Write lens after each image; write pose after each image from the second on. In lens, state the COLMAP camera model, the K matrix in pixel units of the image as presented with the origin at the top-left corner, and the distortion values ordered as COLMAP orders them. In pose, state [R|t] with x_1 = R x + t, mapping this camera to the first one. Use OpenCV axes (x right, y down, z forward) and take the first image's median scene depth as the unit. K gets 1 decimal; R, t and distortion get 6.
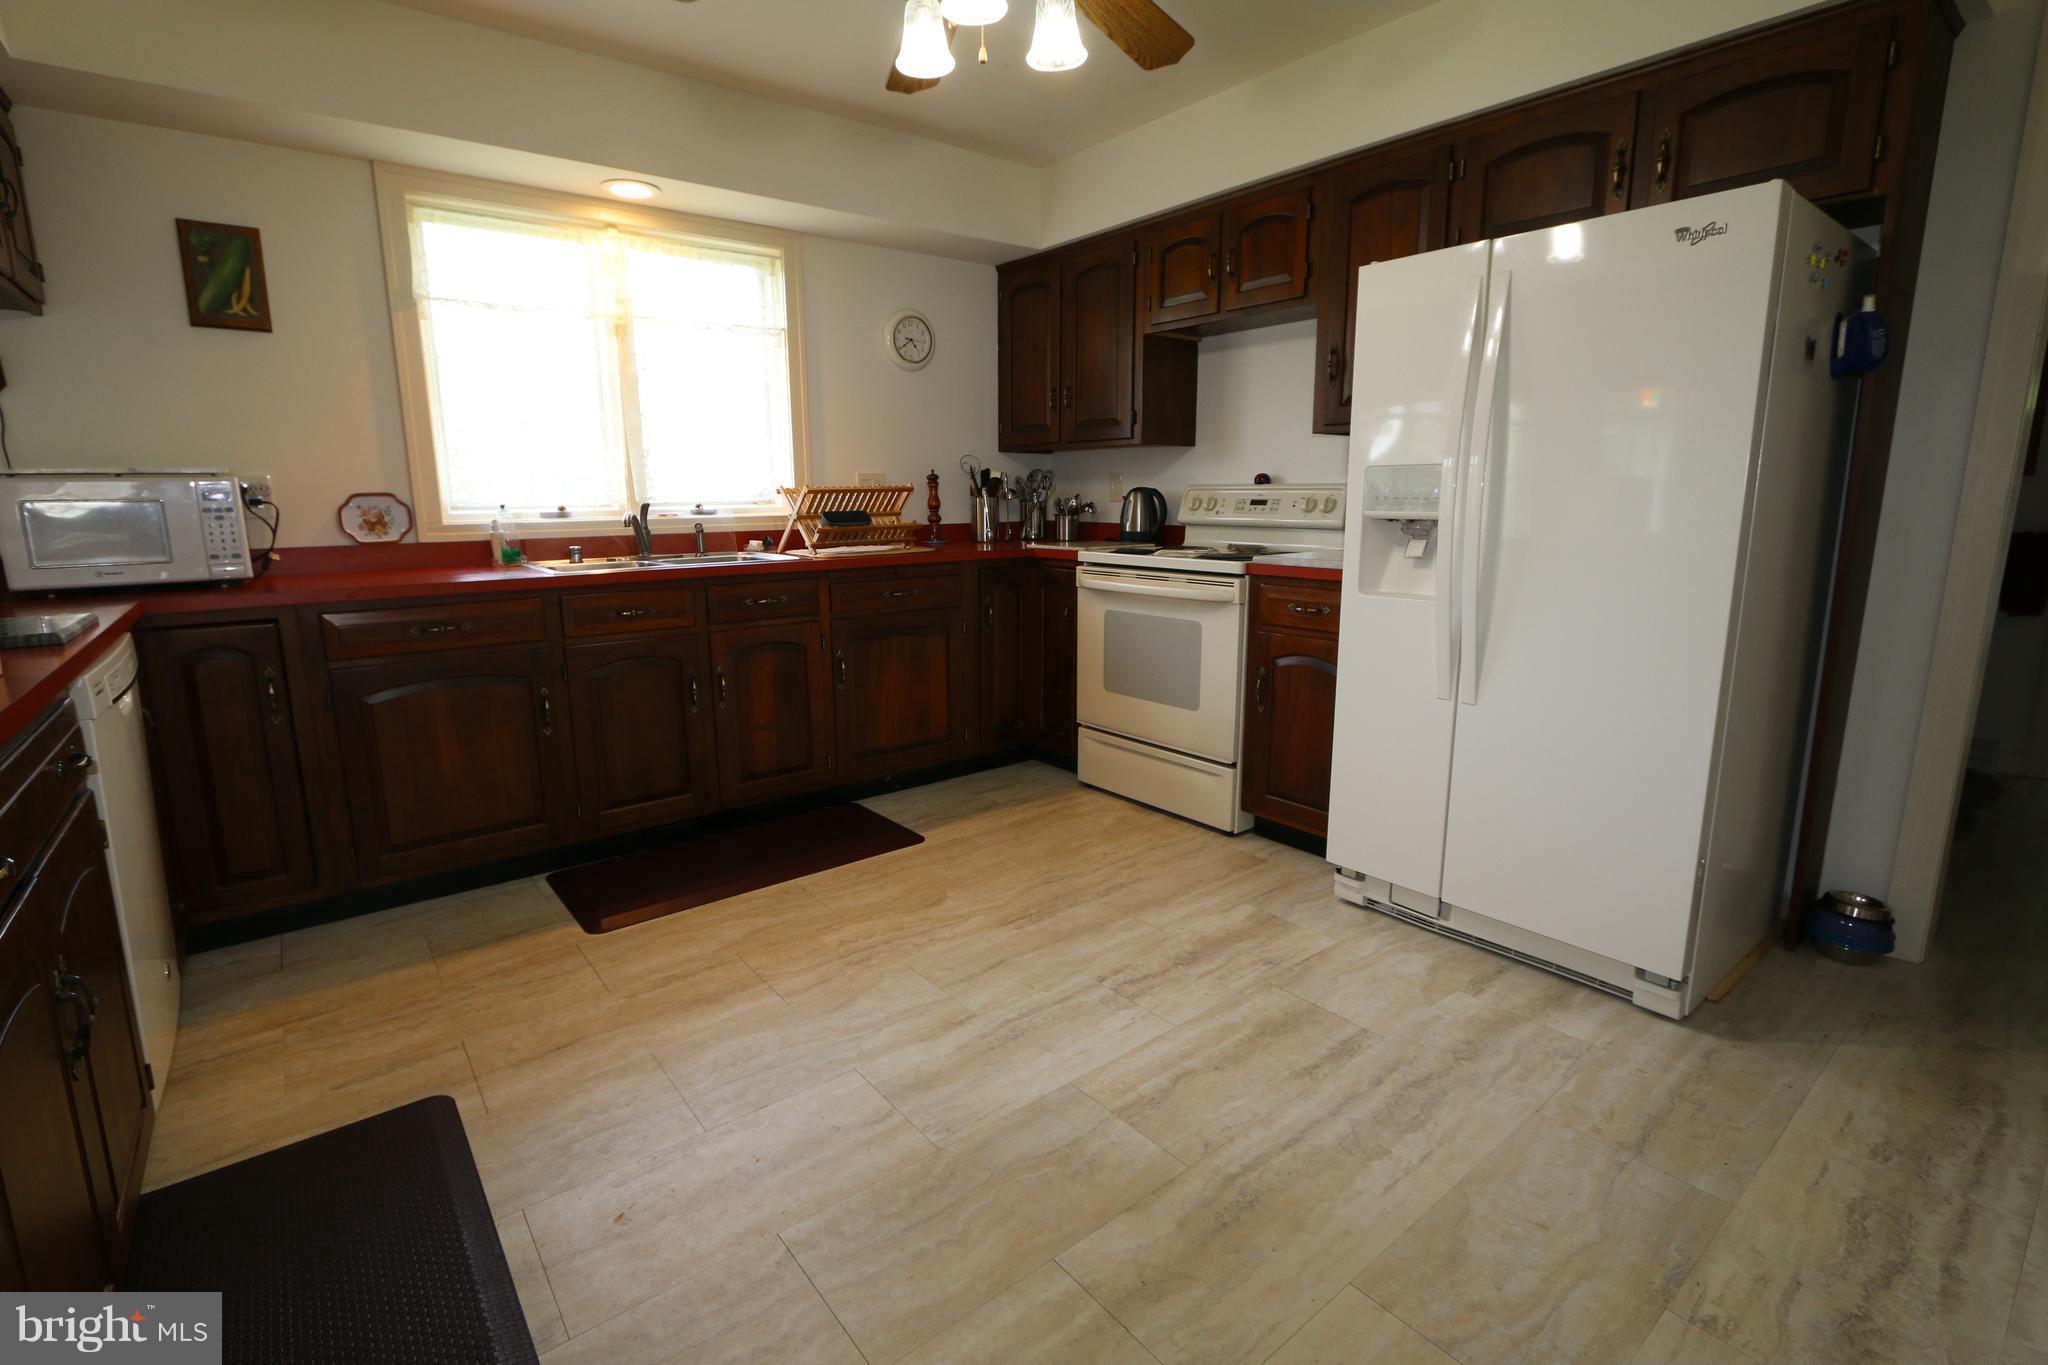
lens RADIAL K [[935.2, 0, 1008.9], [0, 935.2, 669.3], [0, 0, 1]] dist [-0.021318, 0.004652]
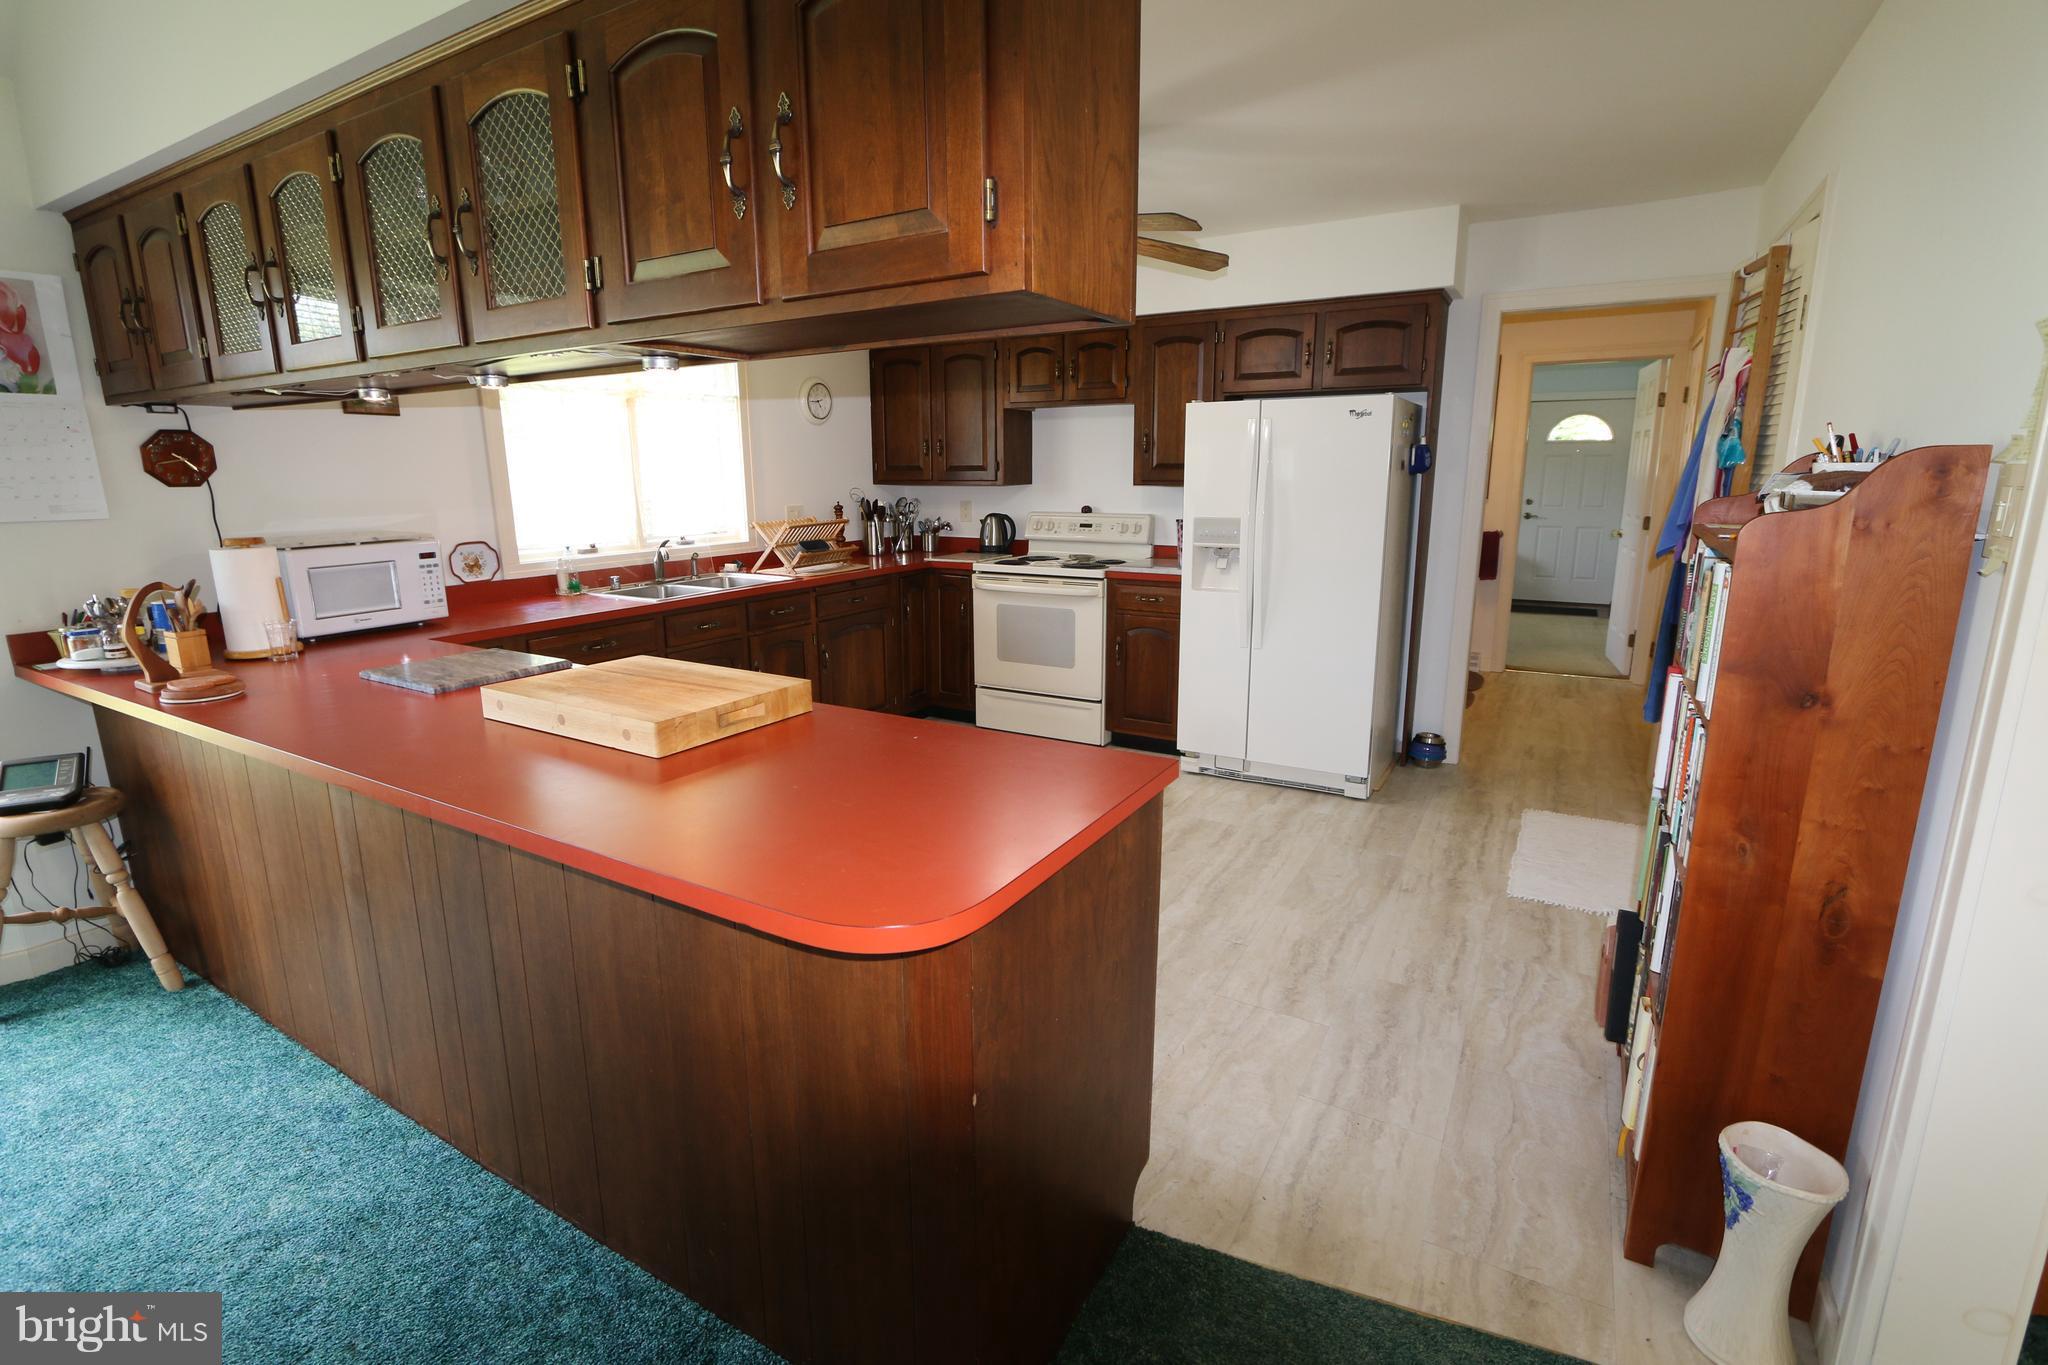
lens RADIAL K [[935.2, 0, 1008.9], [0, 935.2, 669.3], [0, 0, 1]] dist [-0.021318, 0.004652]
pose [[0.933747, -0.075587, 0.349861, -0.510376], [0.067627, 0.997099, 0.034932, -0.016570], [-0.351486, -0.008957, 0.936150, -0.459563]]
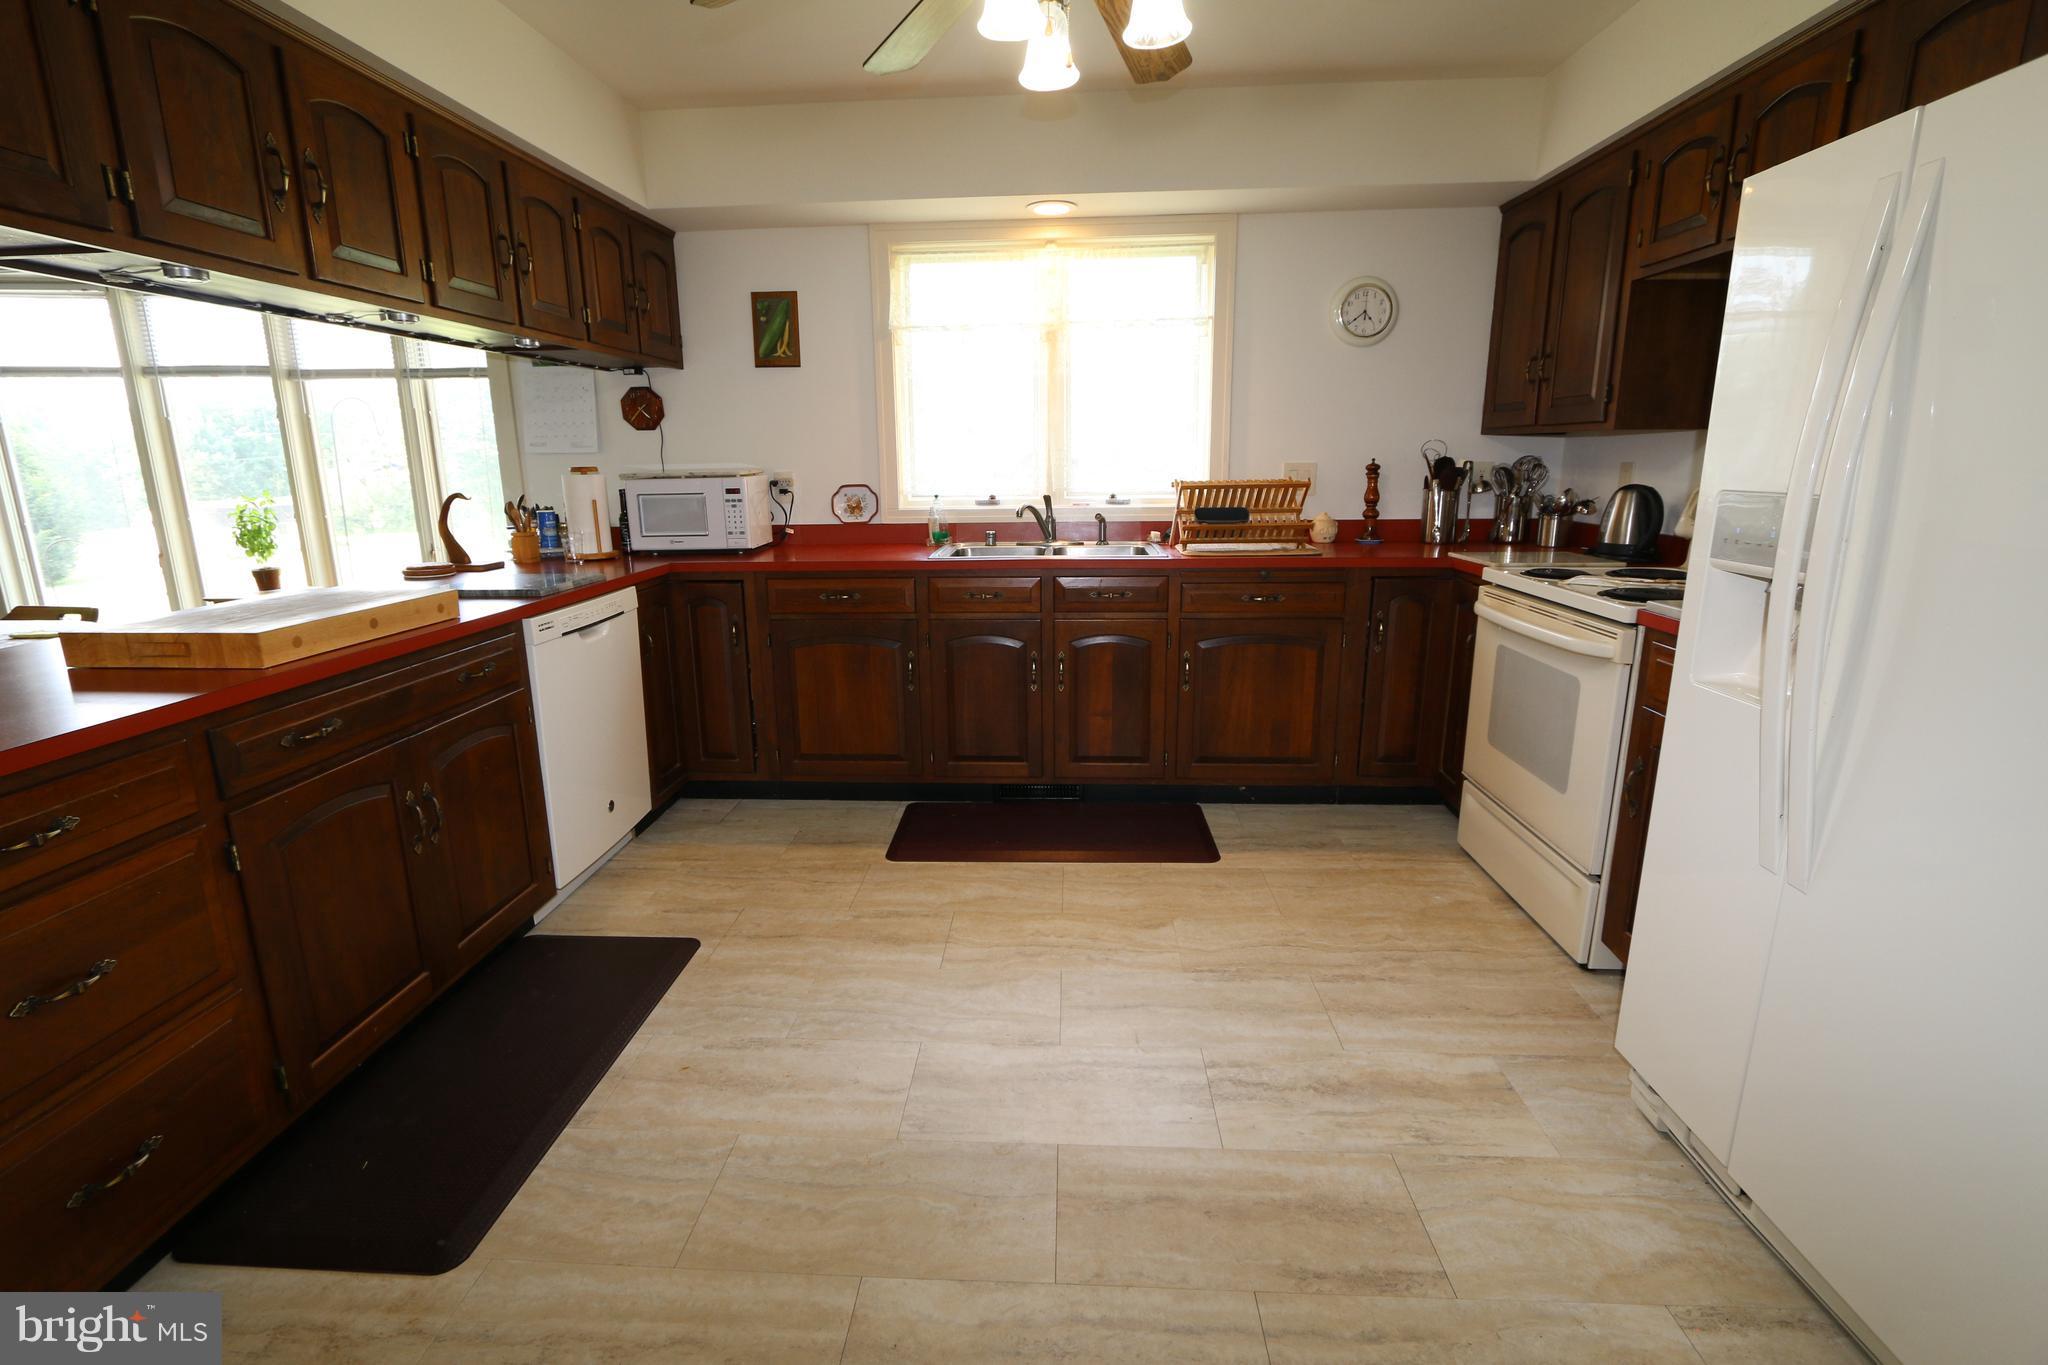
lens RADIAL K [[935.2, 0, 1008.9], [0, 935.2, 669.3], [0, 0, 1]] dist [-0.021318, 0.004652]
pose [[0.747579, 0.146520, -0.647809, 0.401660], [-0.116399, 0.989171, 0.089403, -0.083876], [0.653893, 0.008569, 0.756538, 0.166140]]
